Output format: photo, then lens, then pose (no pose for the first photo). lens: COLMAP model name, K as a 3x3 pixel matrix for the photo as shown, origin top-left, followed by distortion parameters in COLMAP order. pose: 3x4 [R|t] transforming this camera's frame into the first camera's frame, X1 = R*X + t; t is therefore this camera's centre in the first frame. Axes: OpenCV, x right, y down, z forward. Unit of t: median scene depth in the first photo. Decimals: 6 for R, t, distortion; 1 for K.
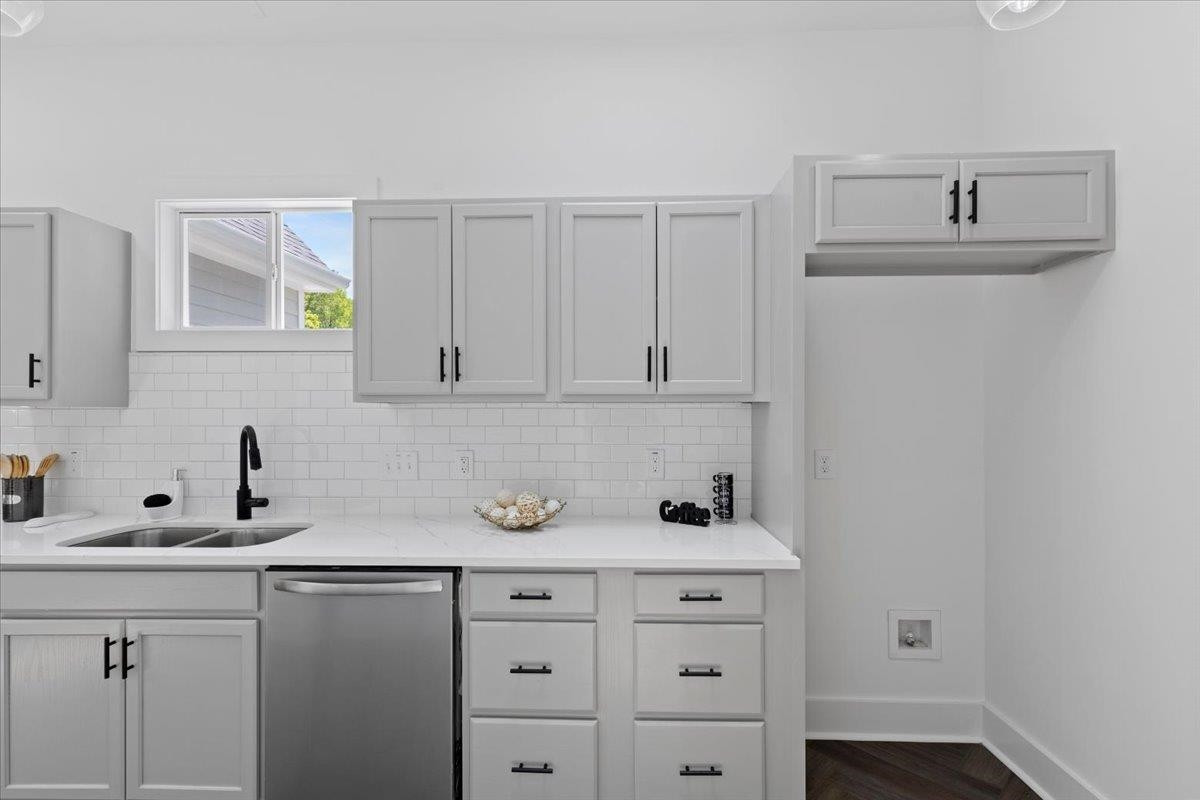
lens RADIAL K [[583.6, 0, 505.2], [0, 583.6, 400.4], [0, 0, 1]] dist [0.005564, -0.000898]
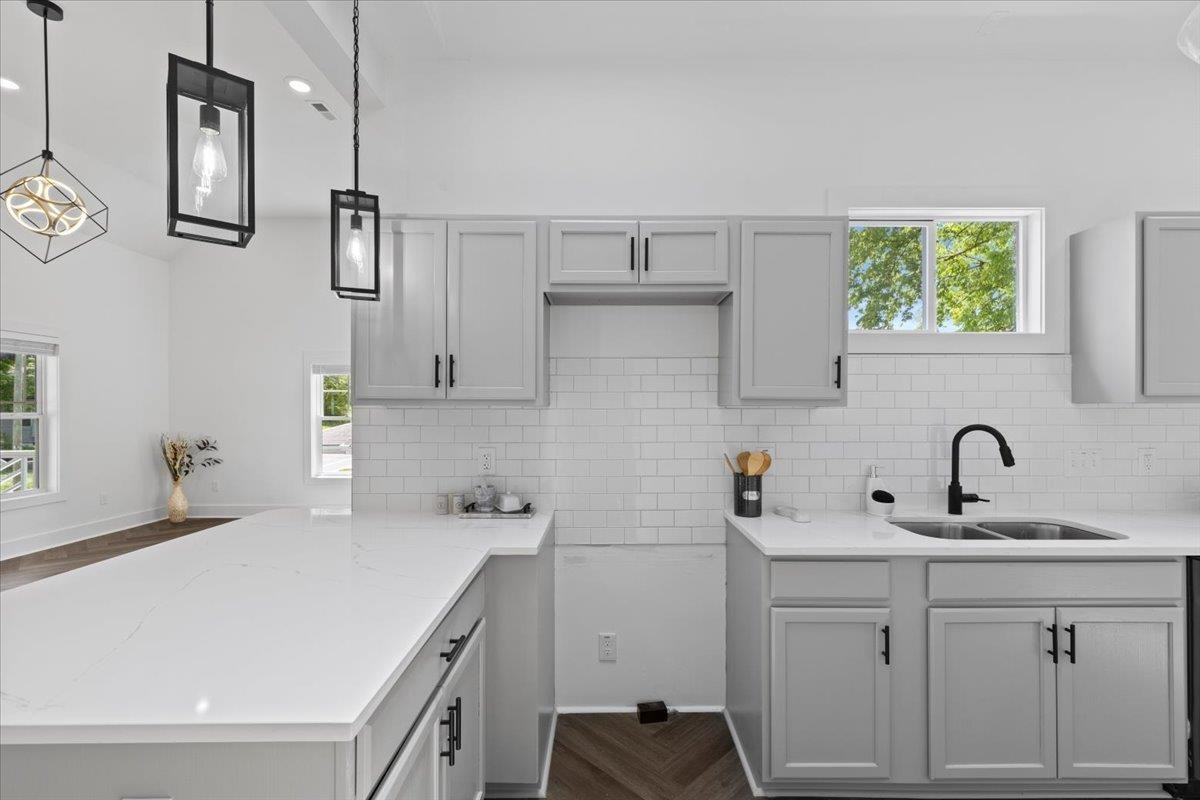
lens RADIAL K [[541.9, 0, 595.2], [0, 541.9, 405.3], [0, 0, 1]] dist [0.006848, 0.000877]
pose [[0.999396, -0.004603, 0.034435, -1.139253], [0.004515, 0.999986, 0.002650, -0.000298], [-0.034446, -0.002493, 0.999403, 0.028538]]
